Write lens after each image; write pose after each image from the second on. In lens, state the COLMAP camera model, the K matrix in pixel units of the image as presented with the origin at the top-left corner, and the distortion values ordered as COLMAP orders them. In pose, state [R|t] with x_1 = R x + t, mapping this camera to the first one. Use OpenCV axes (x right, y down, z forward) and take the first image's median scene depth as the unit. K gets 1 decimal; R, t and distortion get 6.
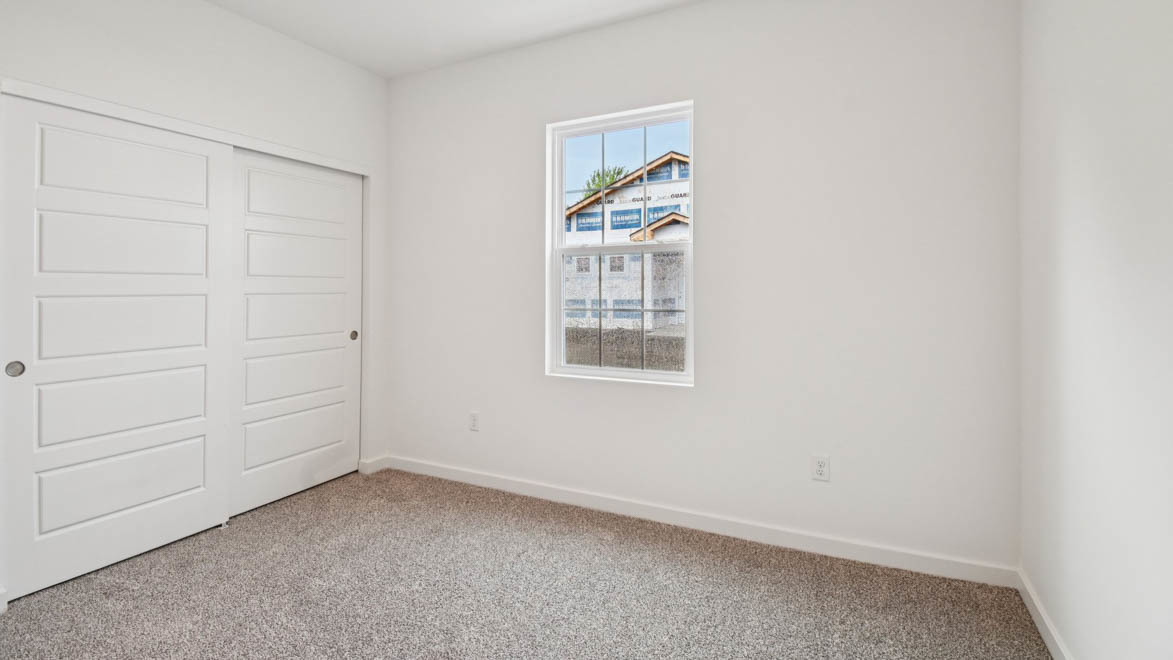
lens RADIAL K [[534.9, 0, 591.0], [0, 534.9, 275.3], [0, 0, 1]] dist [0.000174, -0.000381]
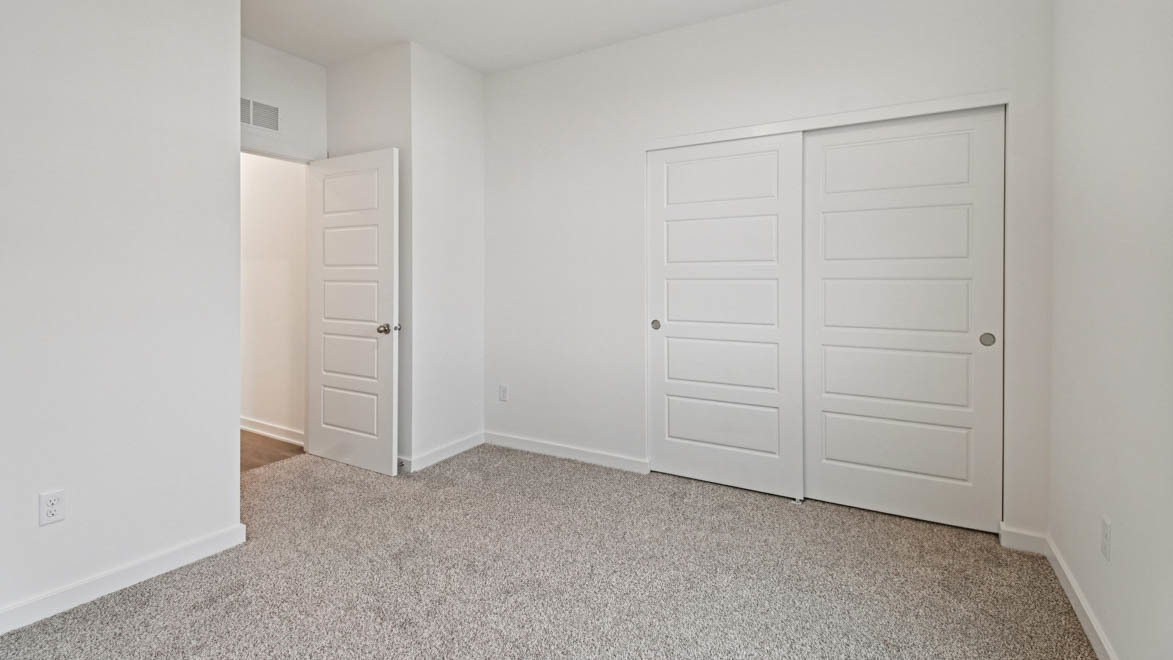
lens RADIAL K [[534.9, 0, 591.0], [0, 534.9, 275.3], [0, 0, 1]] dist [0.000174, -0.000381]
pose [[-0.071312, -0.003209, -0.997449, 0.291624], [0.028369, 0.999584, -0.005244, 0.018288], [0.997051, -0.028670, -0.071191, 0.530321]]
